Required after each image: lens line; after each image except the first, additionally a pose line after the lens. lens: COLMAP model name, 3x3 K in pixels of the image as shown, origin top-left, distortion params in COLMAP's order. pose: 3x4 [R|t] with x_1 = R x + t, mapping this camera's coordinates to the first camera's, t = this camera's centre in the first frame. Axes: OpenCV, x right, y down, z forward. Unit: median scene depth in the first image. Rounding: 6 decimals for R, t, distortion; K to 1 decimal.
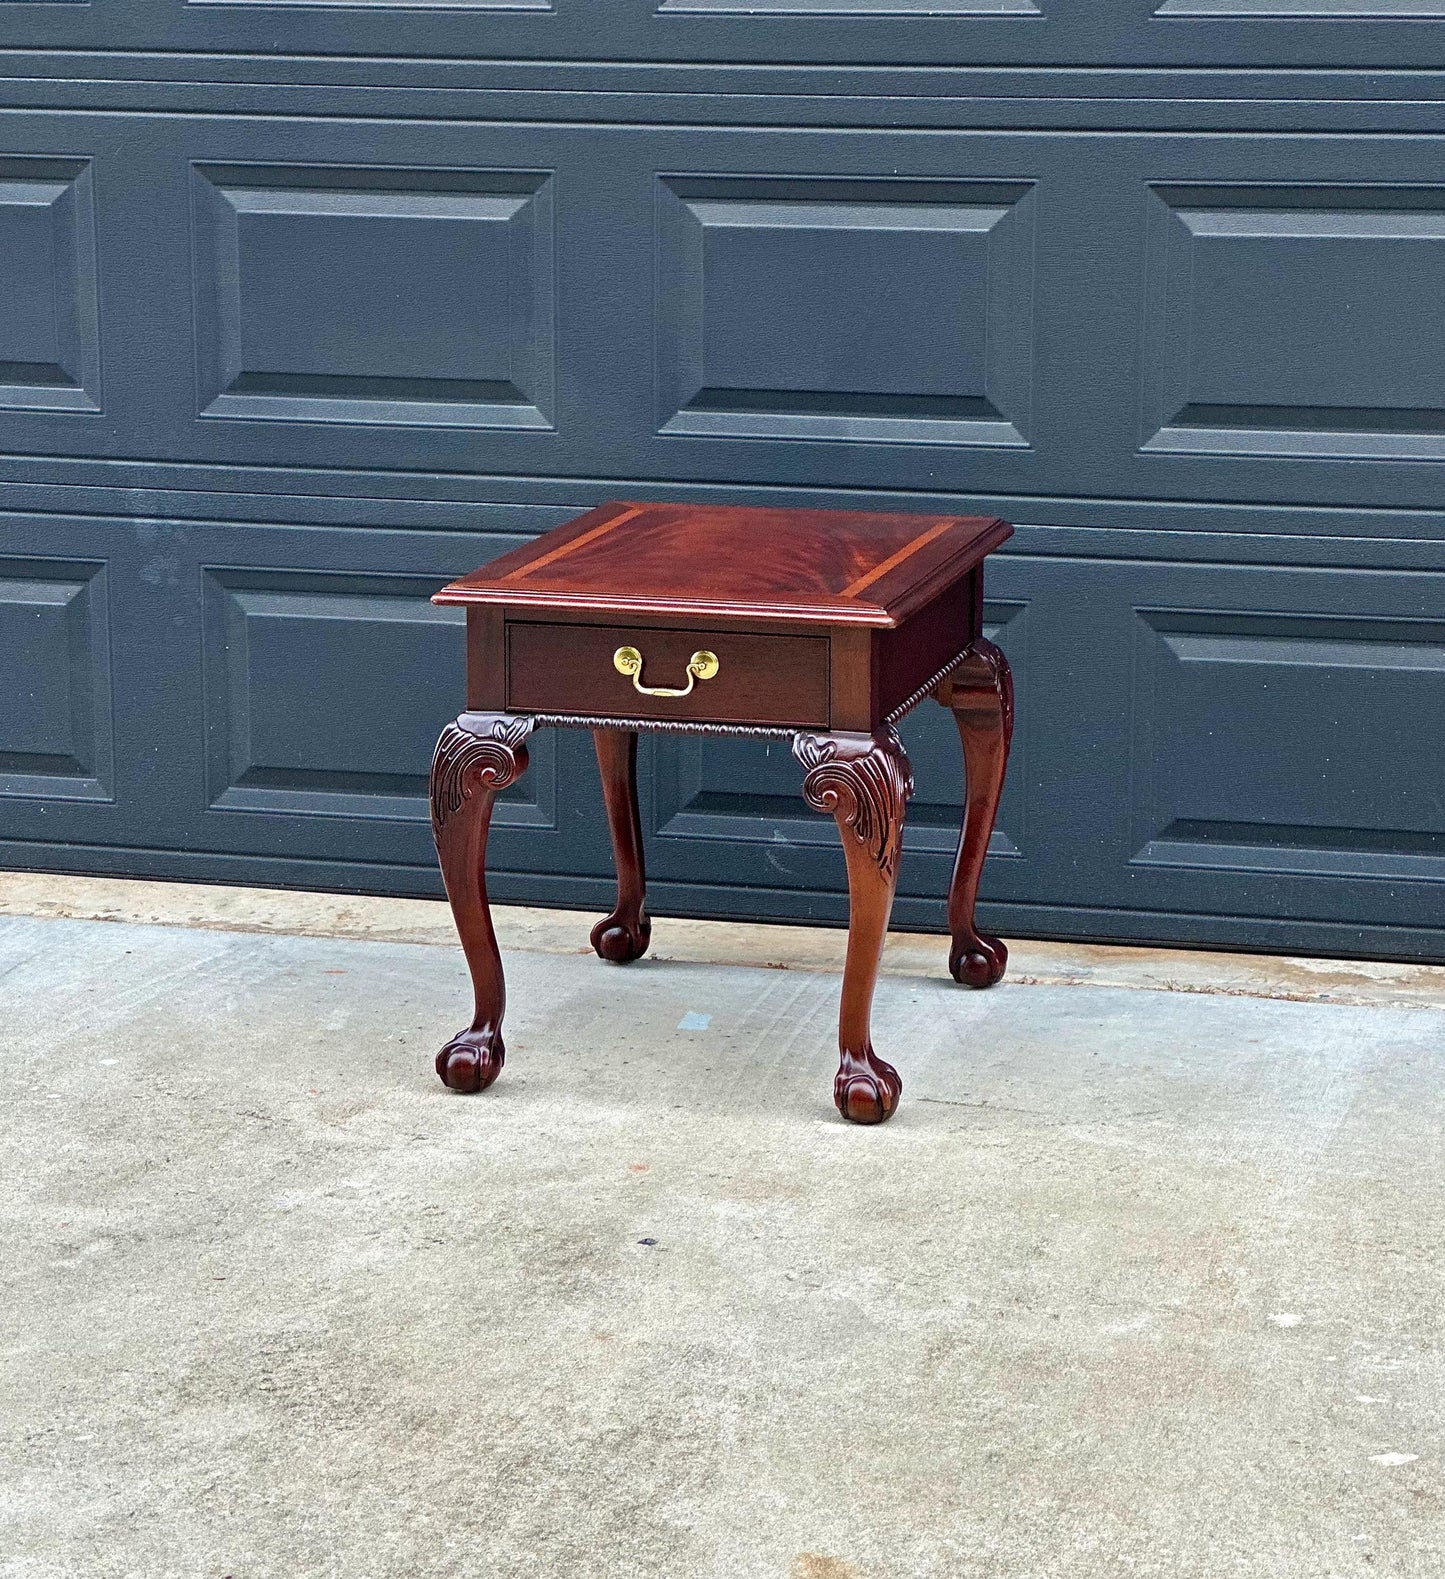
lens RADIAL K [[4327.7, 0, 736.0], [0, 4327.7, 794.1], [0, 0, 1]] dist [0.041664, 0.000000]
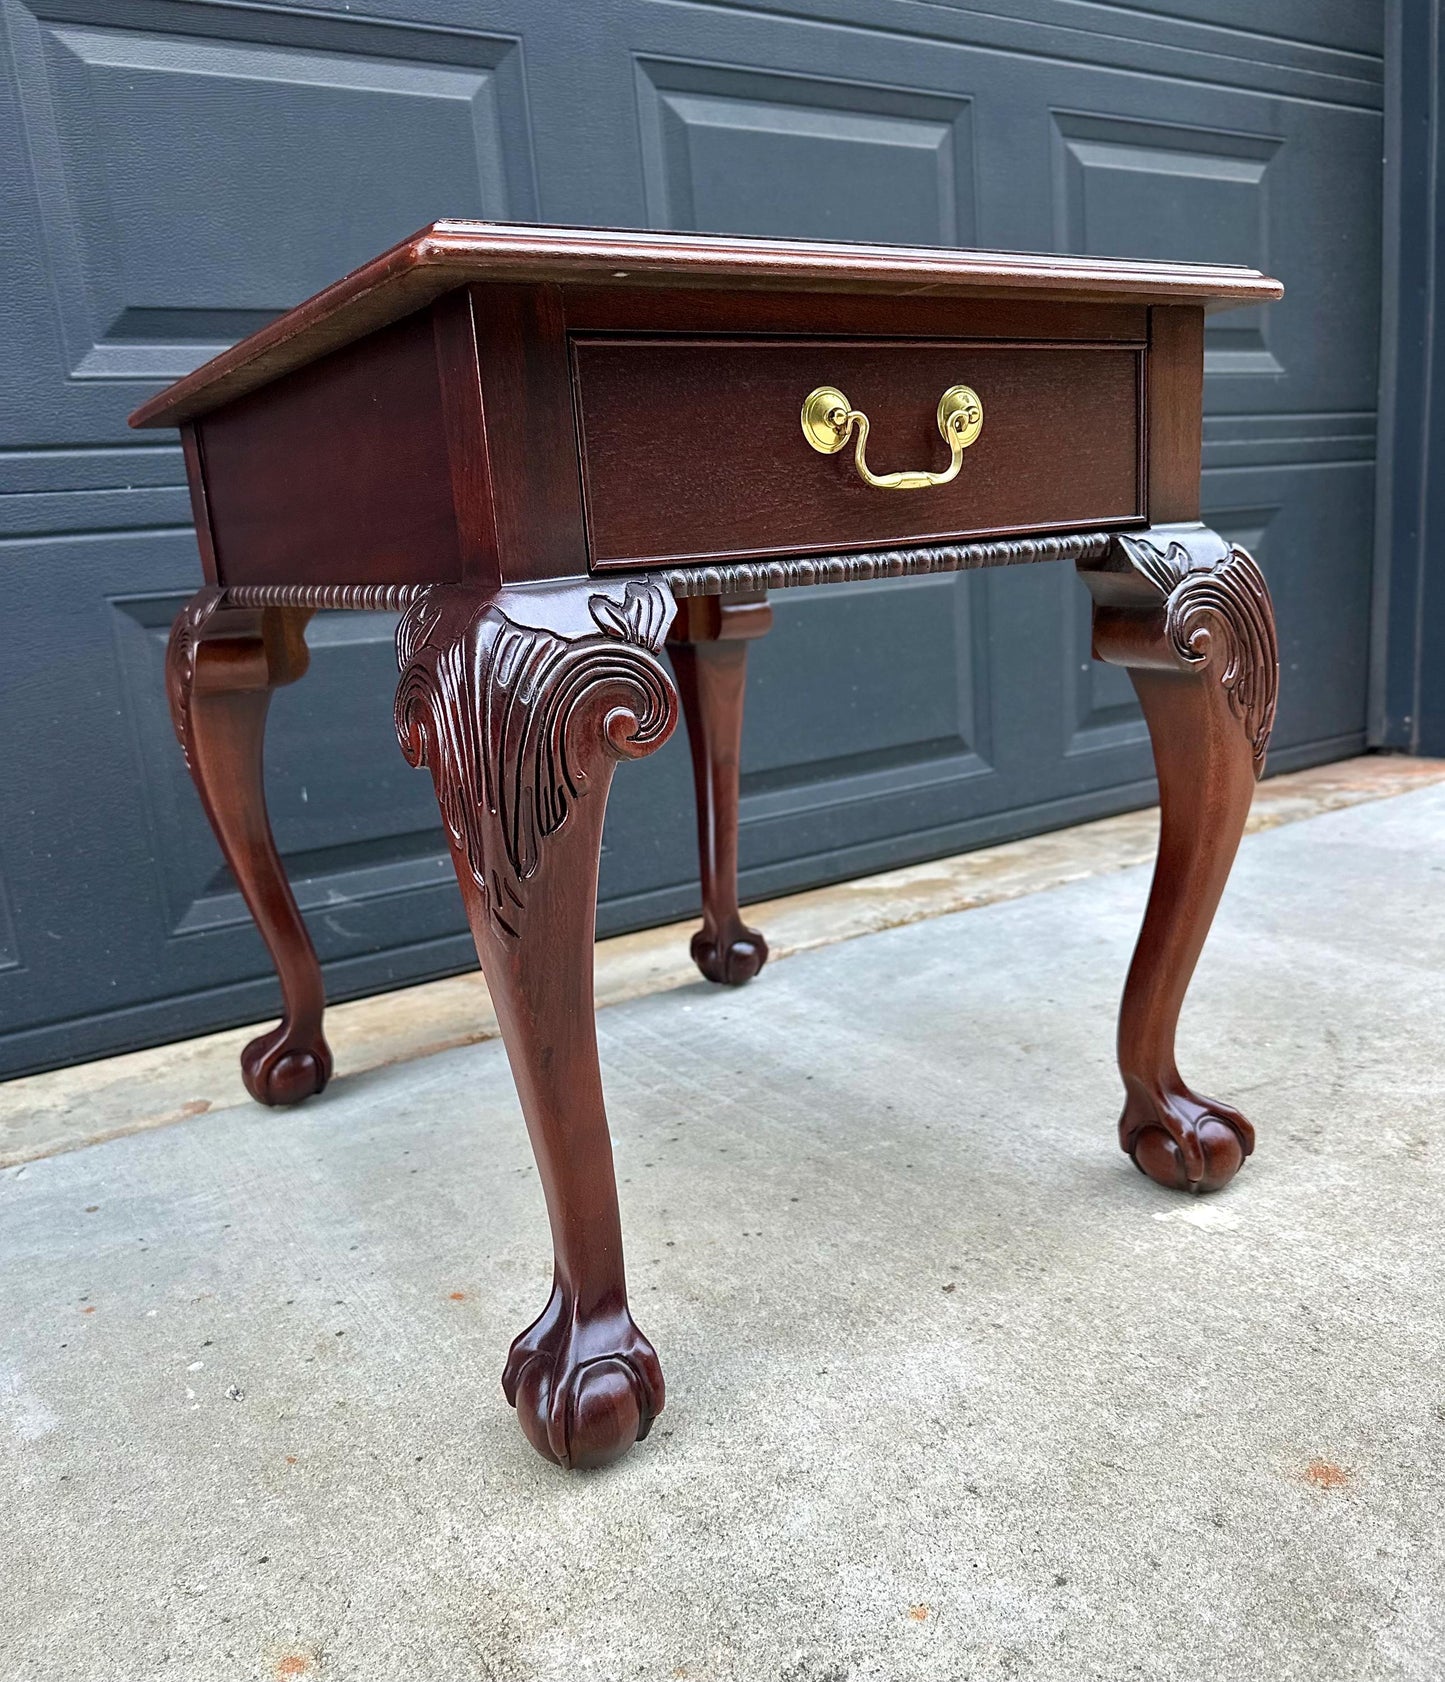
lens RADIAL K [[1369.7, 0, 713.4], [0, 1369.7, 884.4], [0, 0, 1]] dist [0.079509, -0.099195]
pose [[0.680157, -0.224857, 0.697729, -0.130525], [0.228605, 0.969391, 0.089558, 0.000643], [-0.696510, 0.098591, 0.710742, 0.815564]]
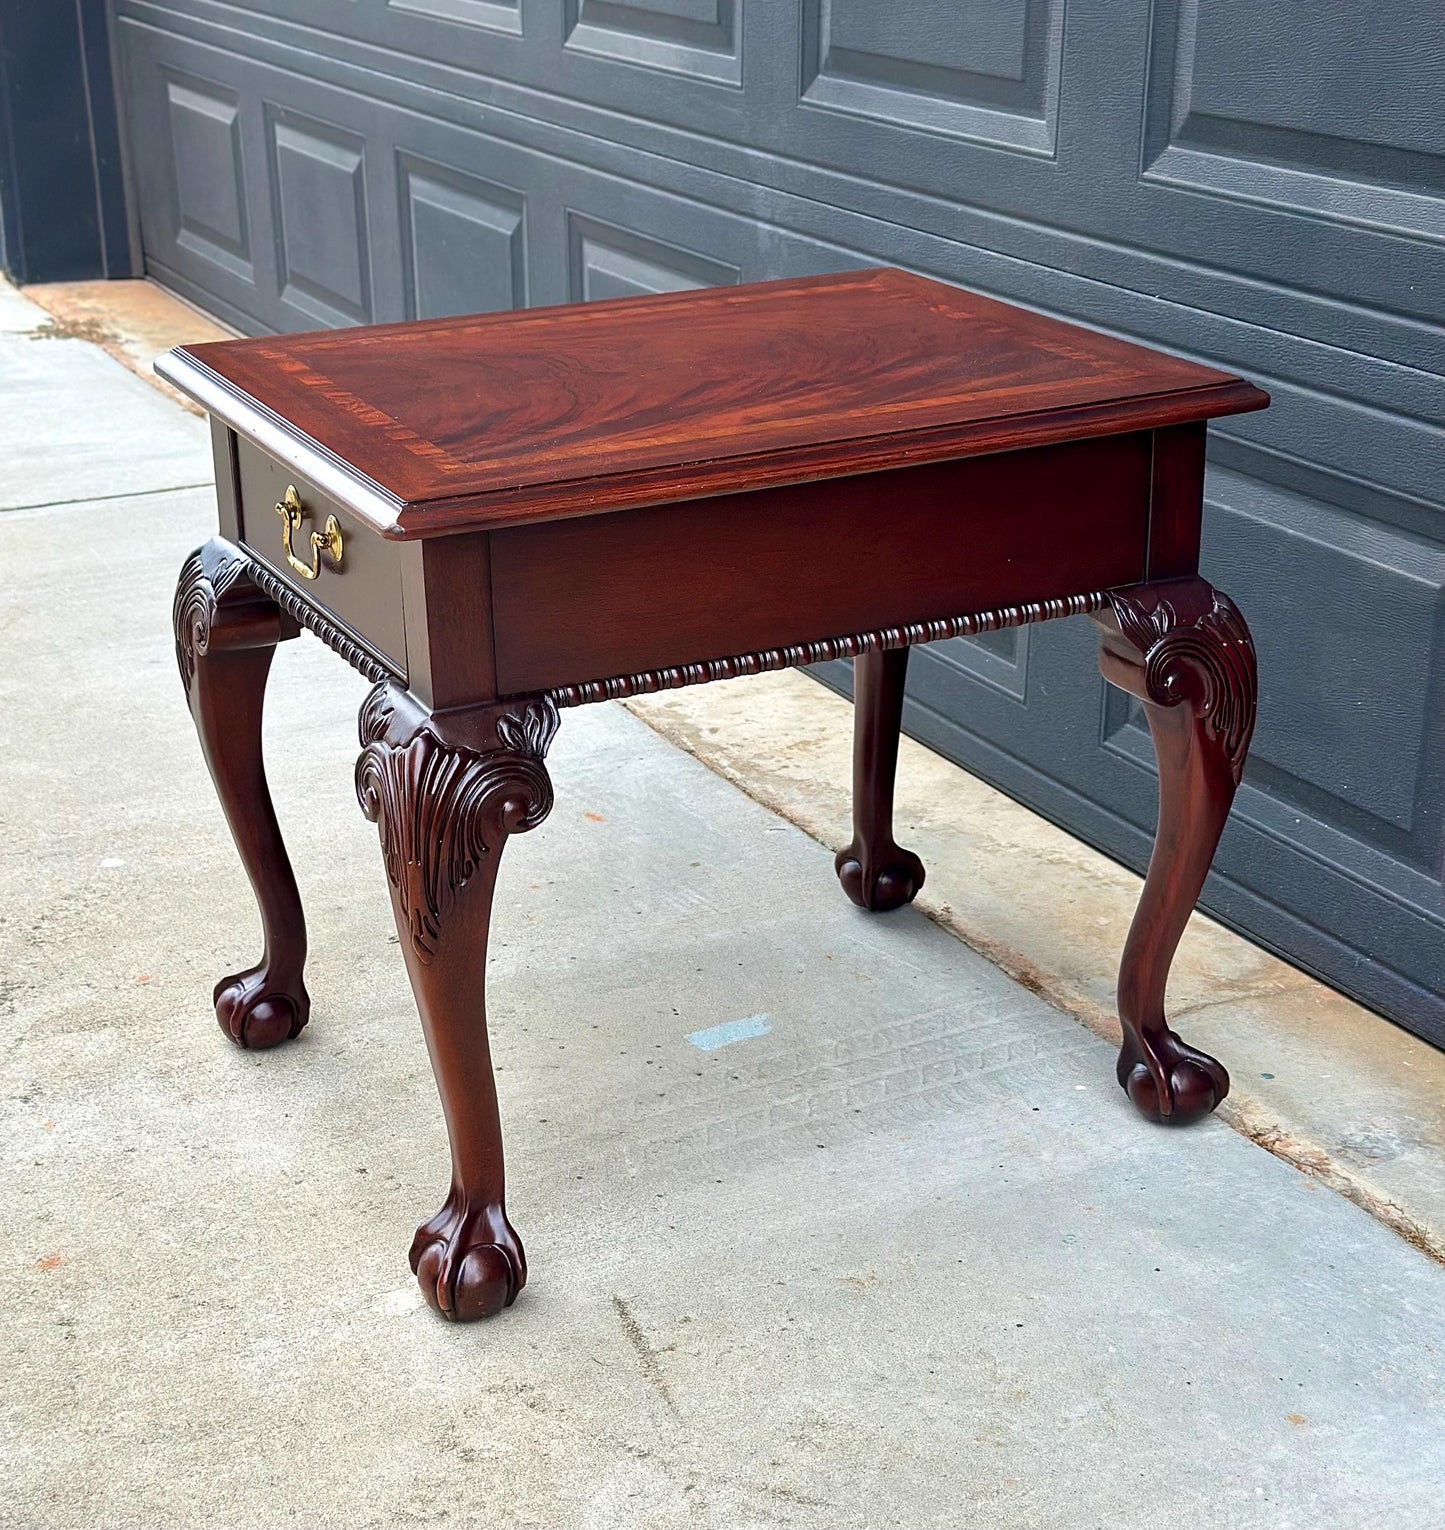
lens RADIAL K [[2714.1, 0, 715.6], [0, 2714.1, 777.4], [0, 0, 1]] dist [0.161411, 0.000000]
pose [[0.660010, 0.258994, -0.705201, 0.281248], [-0.146757, 0.965059, 0.217078, -0.080234], [0.736783, -0.039781, 0.674958, 0.690485]]
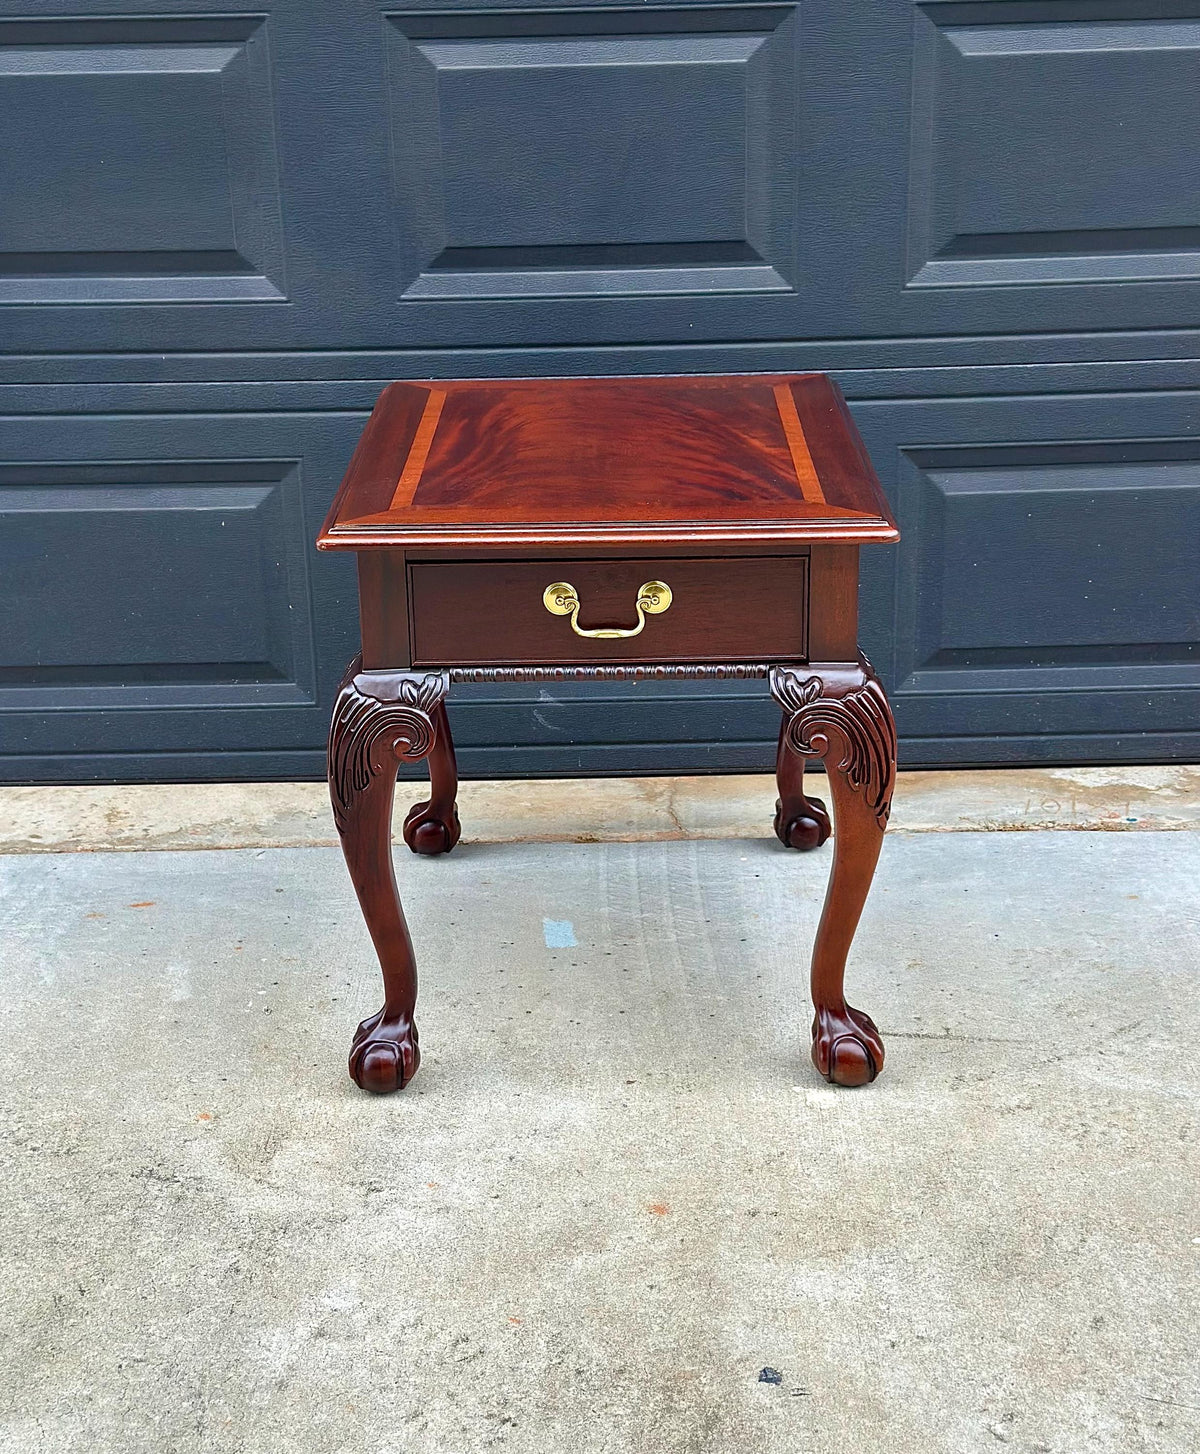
lens RADIAL K [[2299.1, 0, 584.9], [0, 2299.1, 755.0], [0, 0, 1]] dist [0.156010, 0.000000]
pose [[0.967977, -0.108265, 0.226494, -0.112022], [0.075170, 0.985829, 0.149970, -0.060532], [-0.239521, -0.128142, 0.962398, 0.506160]]
